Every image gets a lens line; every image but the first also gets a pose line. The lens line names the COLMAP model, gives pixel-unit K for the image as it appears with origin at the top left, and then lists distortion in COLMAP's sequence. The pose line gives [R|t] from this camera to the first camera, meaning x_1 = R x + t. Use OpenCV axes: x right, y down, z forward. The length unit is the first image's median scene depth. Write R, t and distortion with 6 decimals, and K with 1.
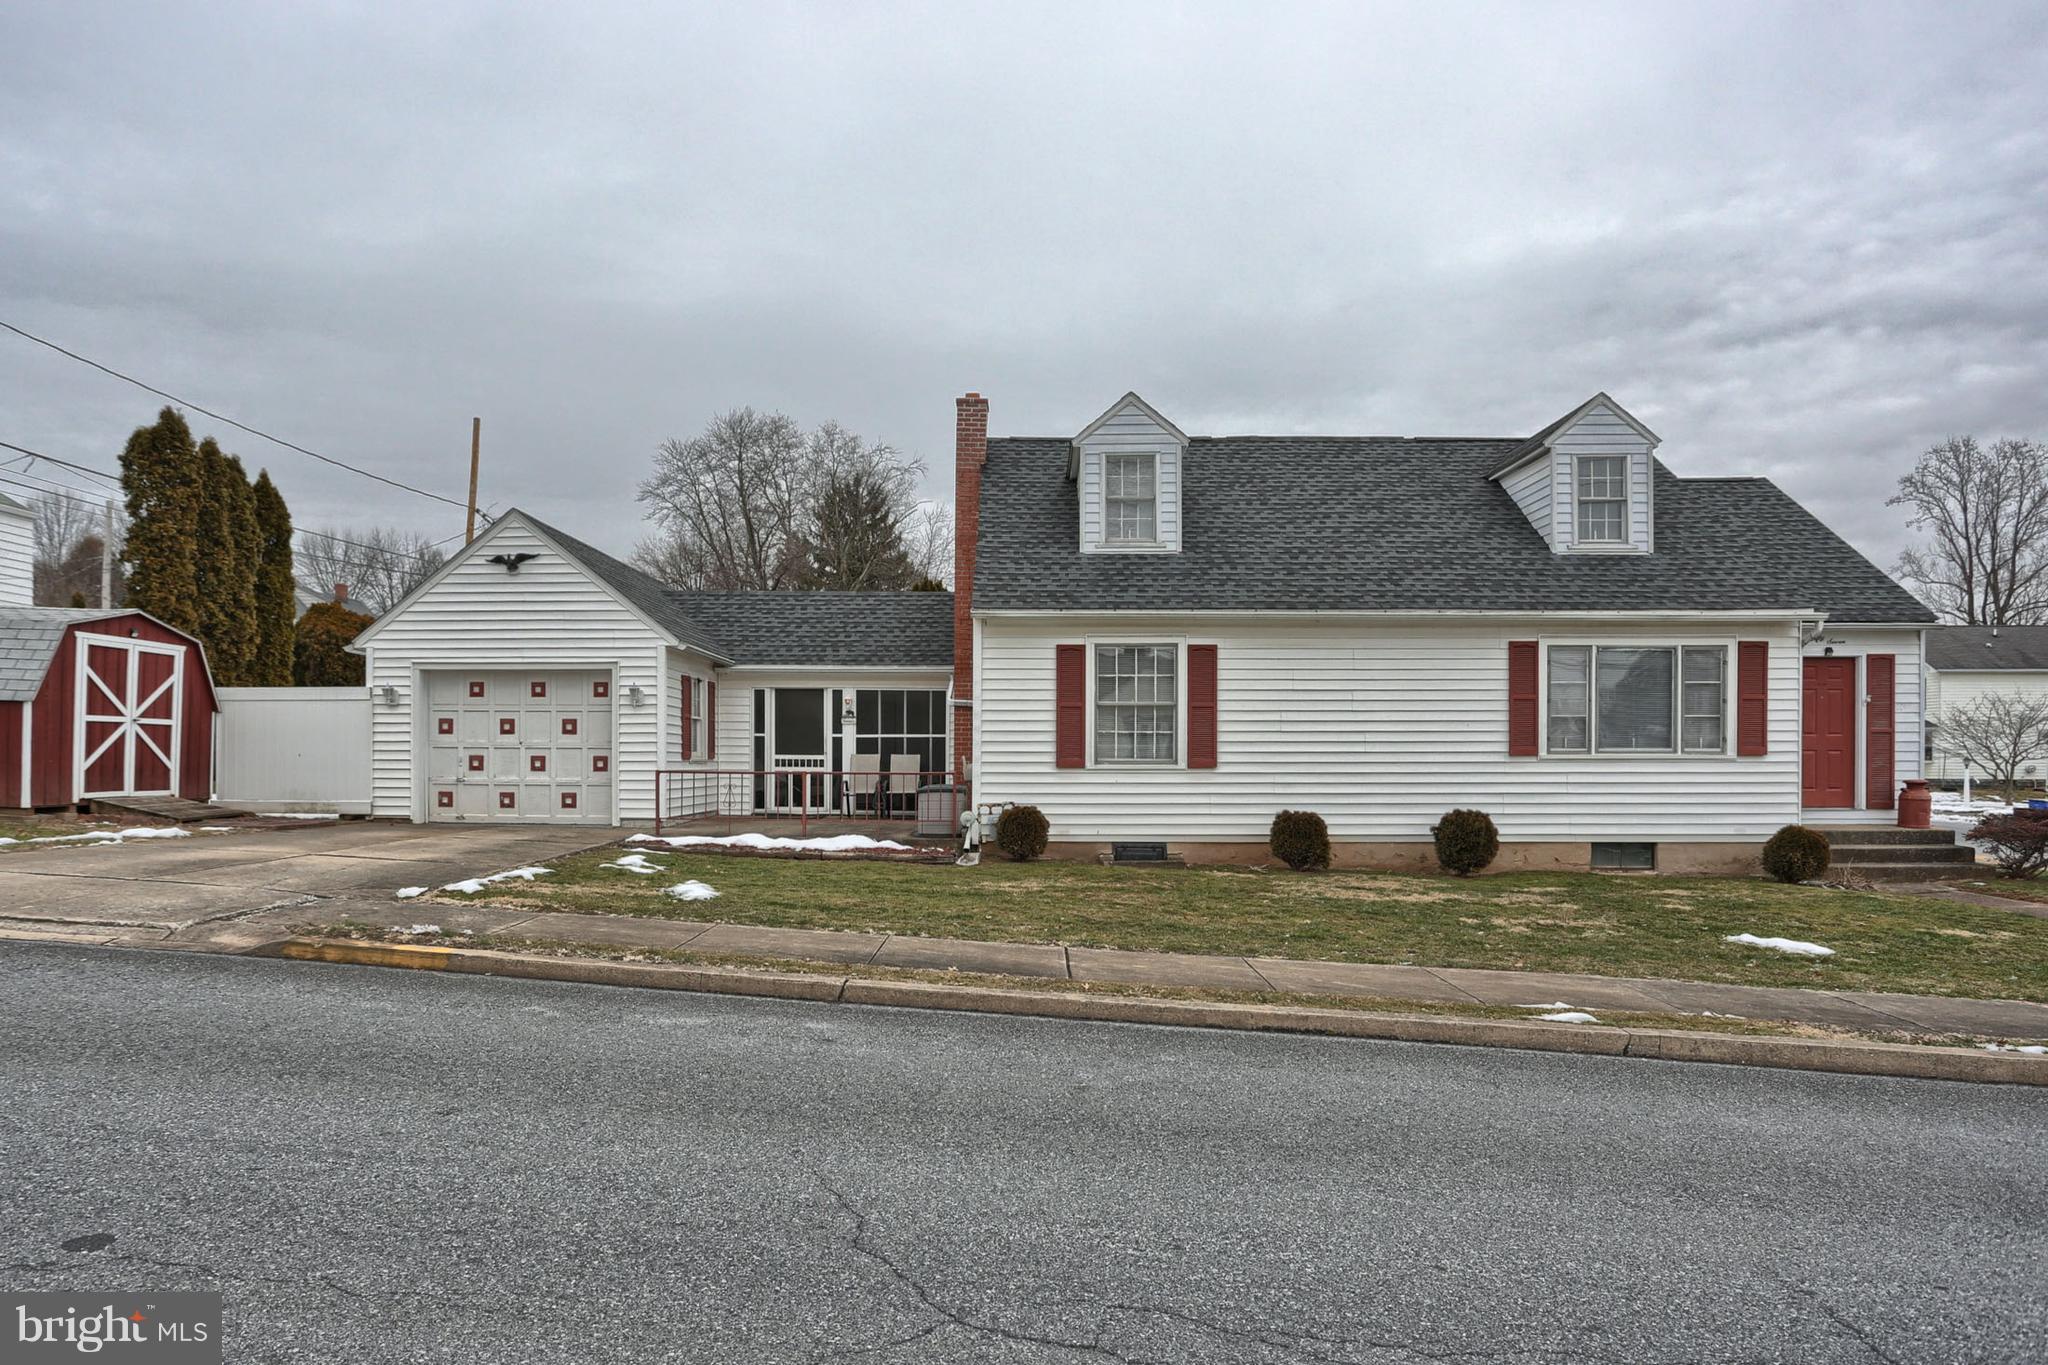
lens RADIAL K [[1139.4, 0, 961.4], [0, 1139.4, 765.1], [0, 0, 1]] dist [-0.037725, 0.022927]
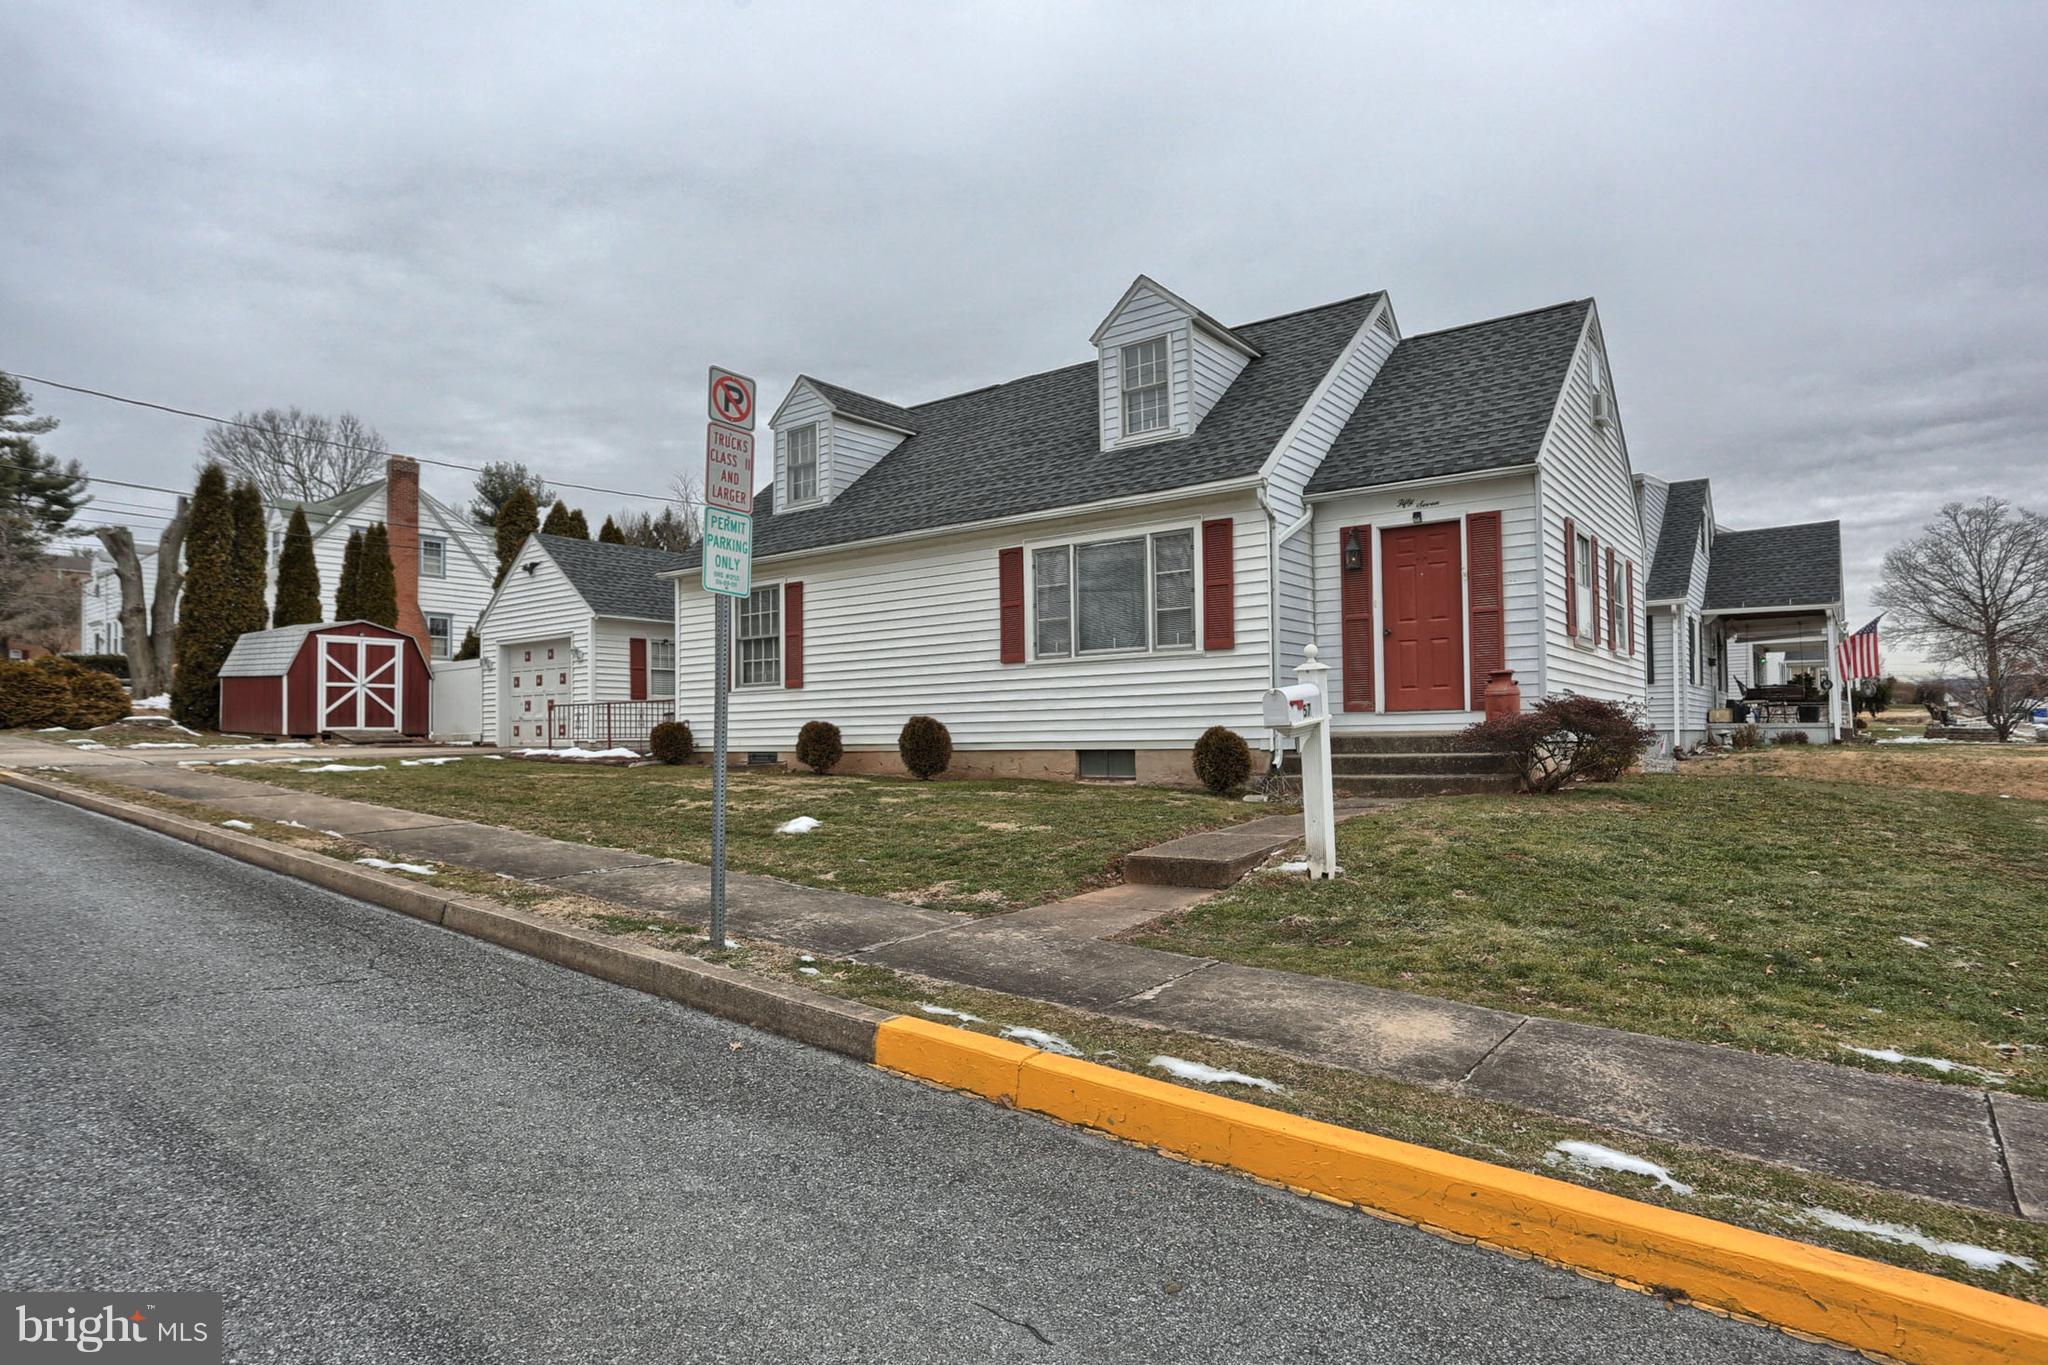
lens RADIAL K [[1130.9, 0, 1040.1], [0, 1130.9, 716.3], [0, 0, 1]] dist [-0.061175, 0.035953]
pose [[0.828275, -0.024599, -0.559781, 0.951100], [0.013708, 0.999626, -0.023644, 0.055146], [0.560154, 0.011910, 0.828303, 0.170642]]
